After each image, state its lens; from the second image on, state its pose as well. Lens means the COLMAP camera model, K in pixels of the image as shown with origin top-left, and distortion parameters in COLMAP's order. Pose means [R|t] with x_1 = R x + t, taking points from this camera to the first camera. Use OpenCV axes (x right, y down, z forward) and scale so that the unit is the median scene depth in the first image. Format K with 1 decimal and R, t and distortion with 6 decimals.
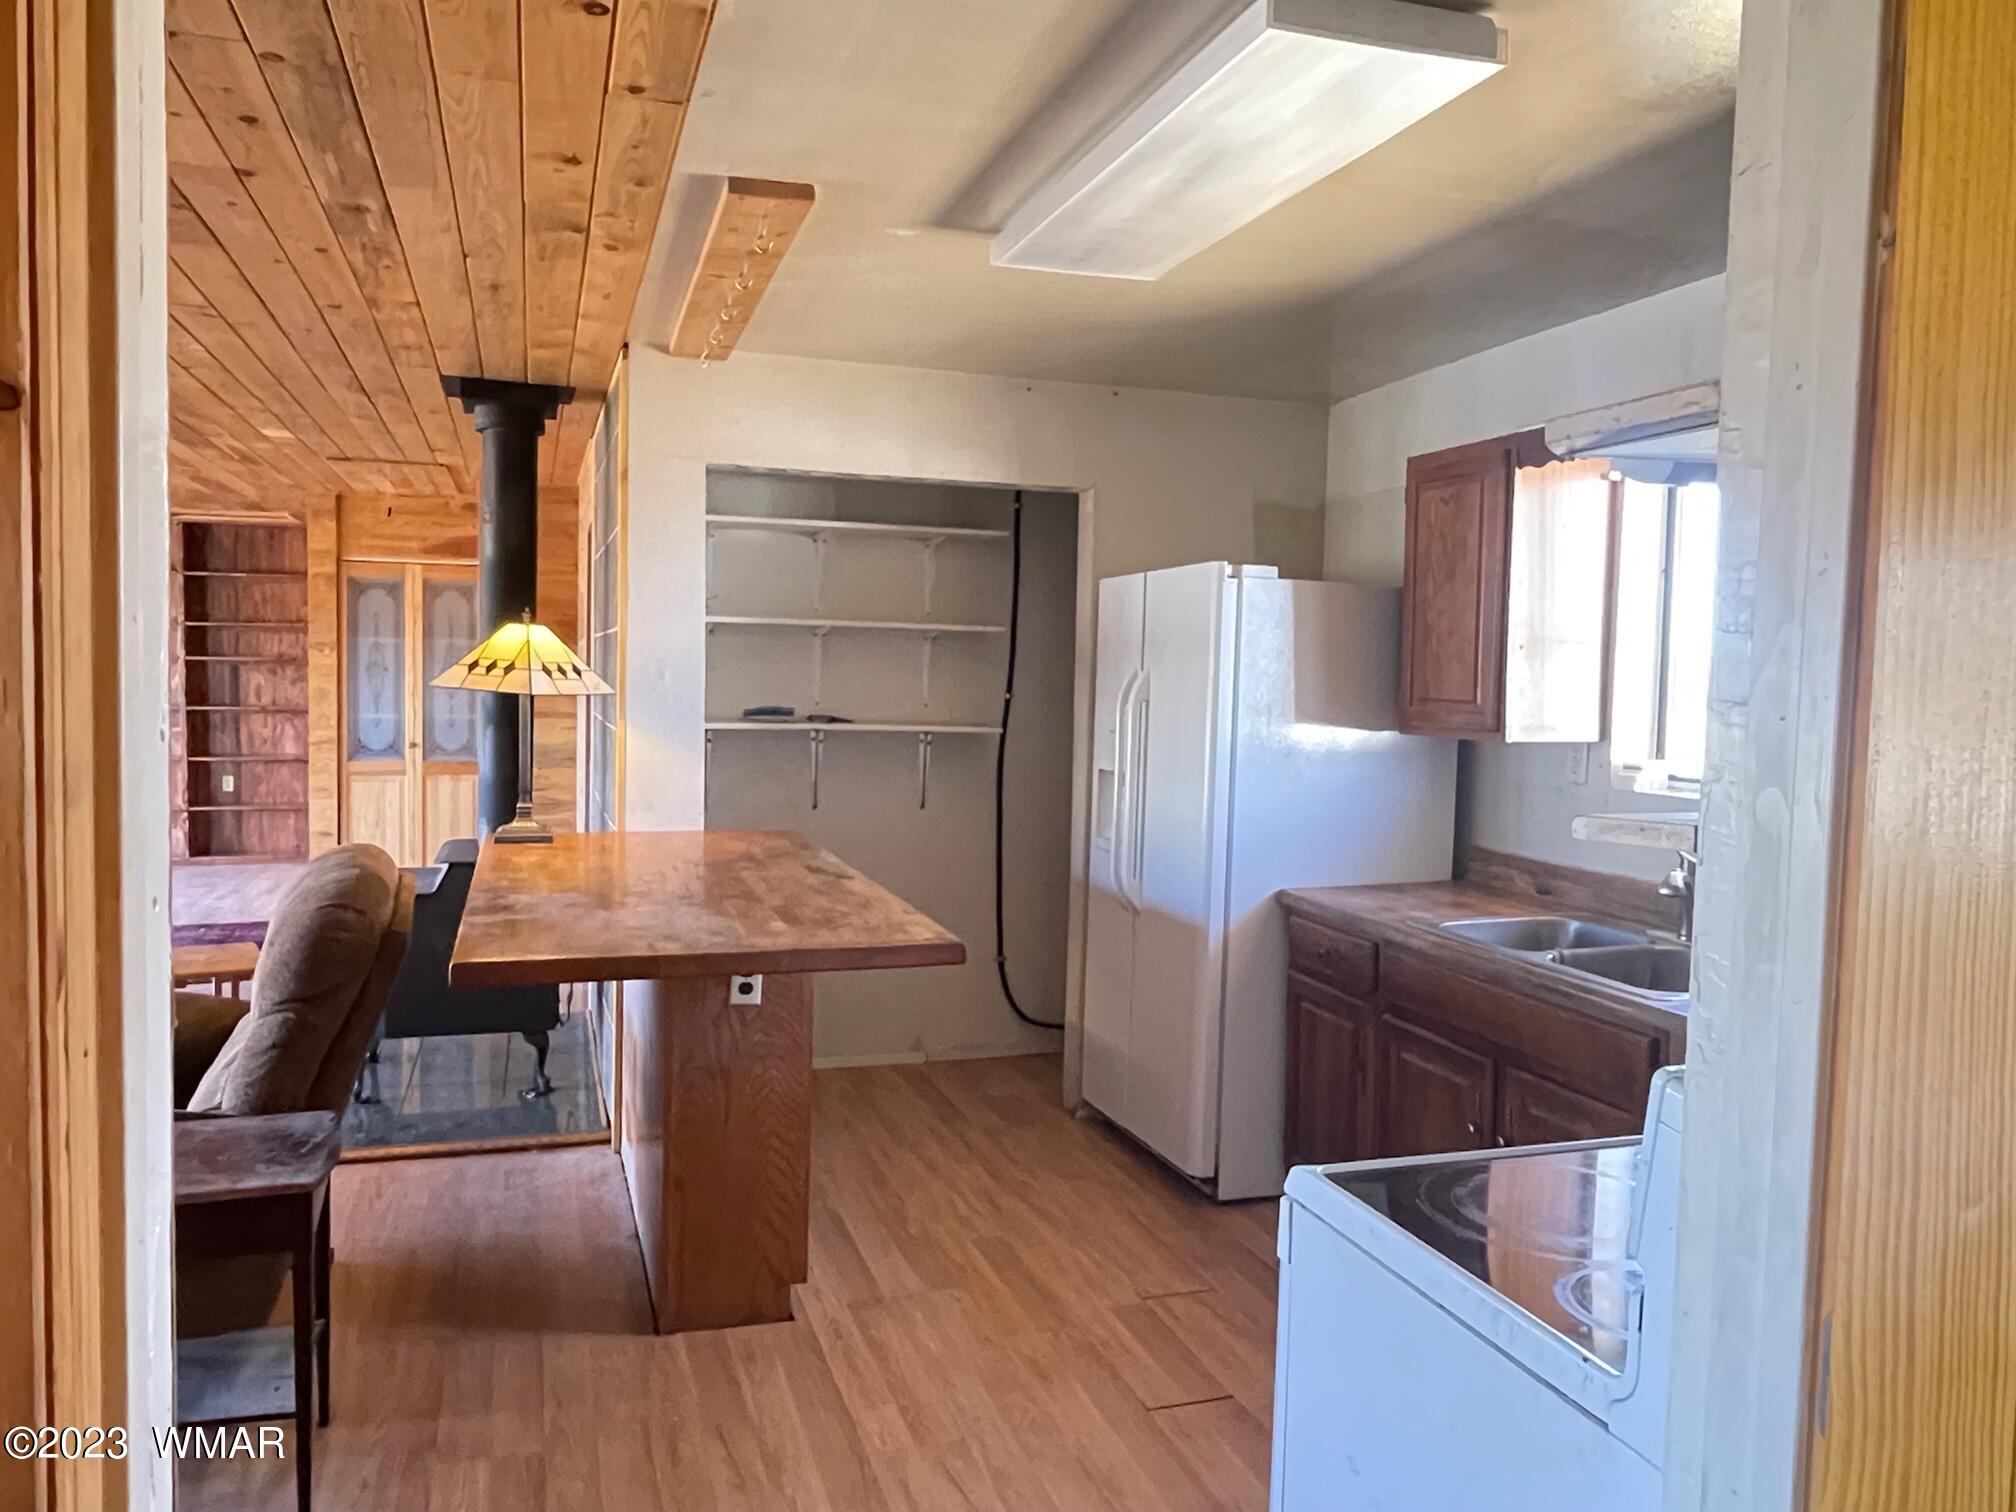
lens RADIAL K [[1442.5, 0, 1013.6], [0, 1442.5, 752.6], [0, 0, 1]] dist [0.006945, -0.009778]
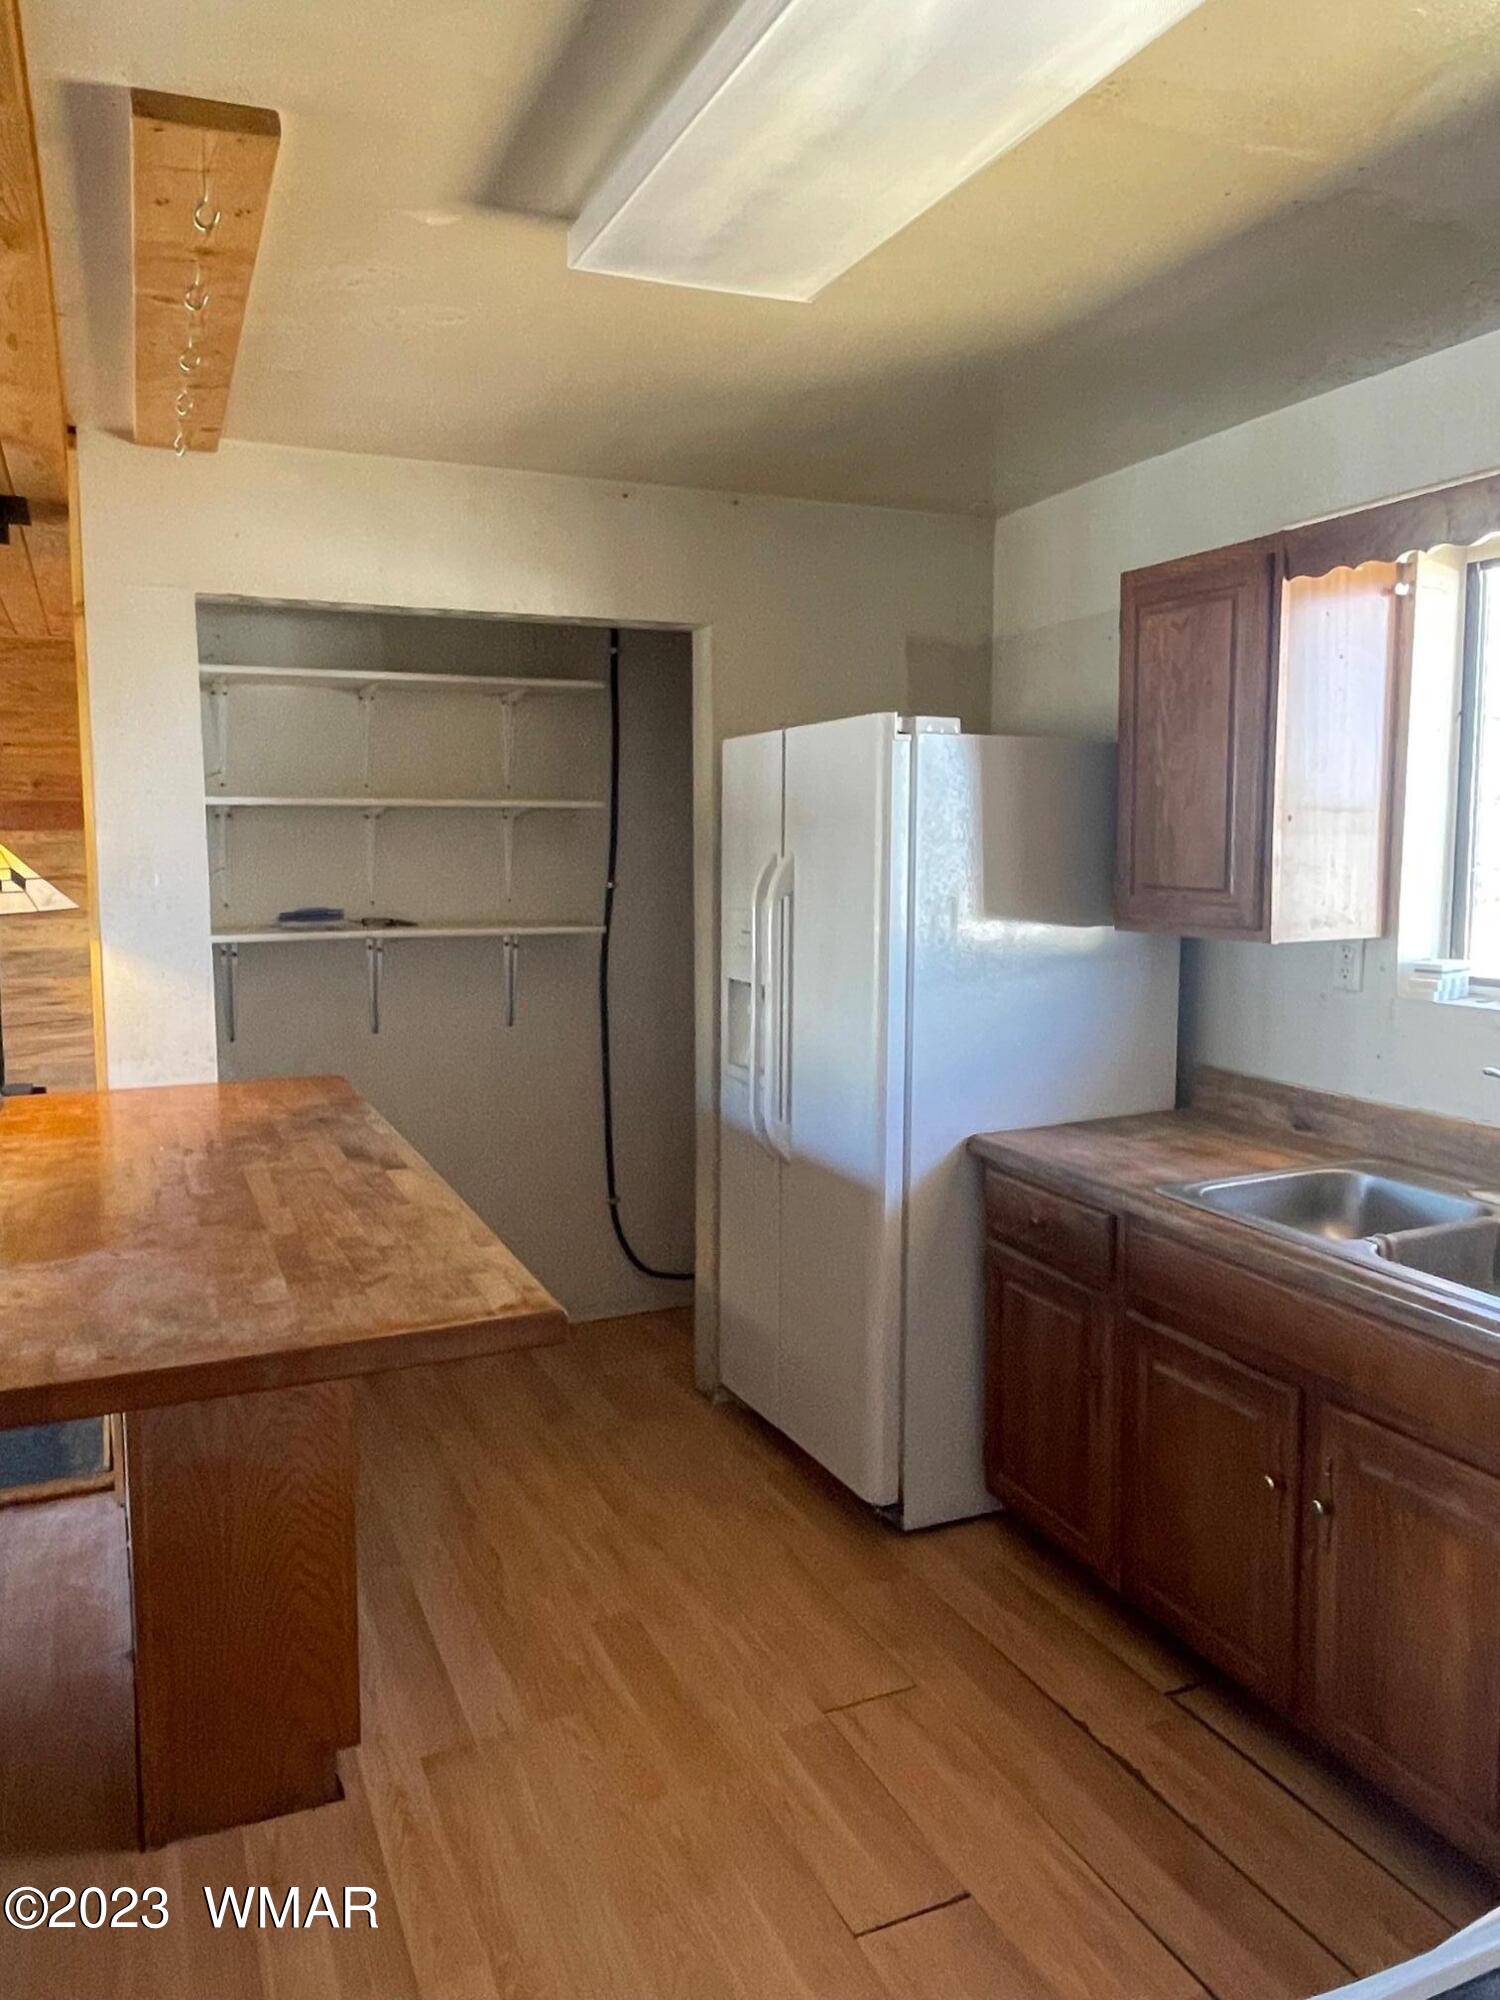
lens RADIAL K [[1431.1, 0, 740.0], [0, 1431.1, 988.0], [0, 0, 1]] dist [0.006945, -0.009778]
pose [[0.995556, -0.035188, 0.087356, -0.005024], [0.030621, 0.998120, 0.053091, -0.030417], [-0.089060, -0.050180, 0.994761, 0.253070]]
